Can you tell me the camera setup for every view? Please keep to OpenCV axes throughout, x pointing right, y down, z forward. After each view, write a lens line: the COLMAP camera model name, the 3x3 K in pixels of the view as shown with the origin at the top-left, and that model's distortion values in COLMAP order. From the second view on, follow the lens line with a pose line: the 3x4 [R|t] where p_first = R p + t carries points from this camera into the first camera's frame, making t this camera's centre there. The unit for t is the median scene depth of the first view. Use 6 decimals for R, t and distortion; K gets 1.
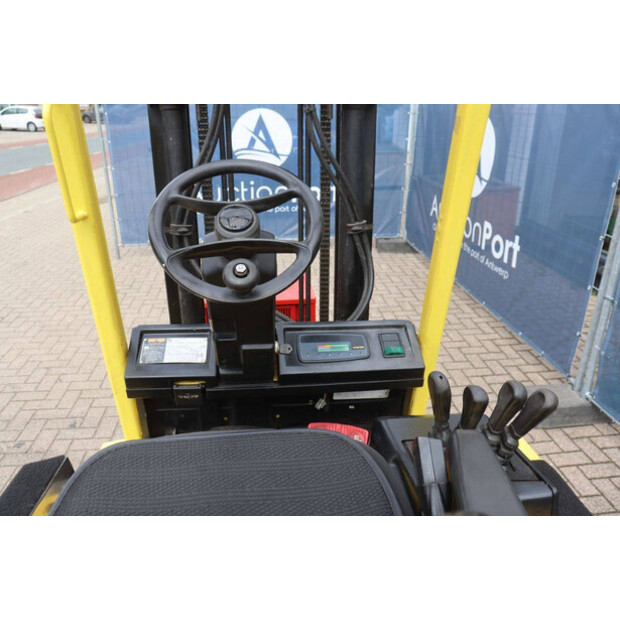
lens RADIAL K [[502.6, 0, 317.7], [0, 502.6, 306.3], [0, 0, 1]] dist [-0.069551, 0.014410]
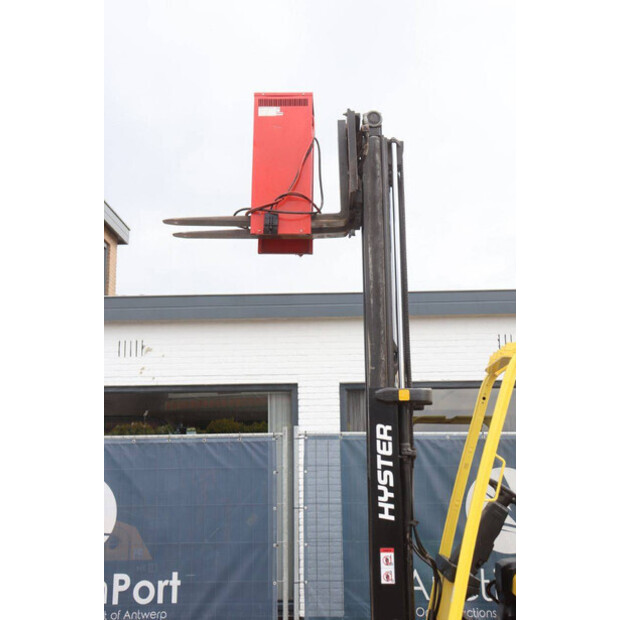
lens RADIAL K [[783.8, 0, 299.4], [0, 783.8, 310.0], [0, 0, 1]] dist [0.048925, 0.000000]
pose [[0.175280, 0.184835, 0.967012, -1.407008], [0.385006, 0.891131, -0.240117, -0.132996], [-0.906117, 0.414393, 0.085035, 0.332463]]
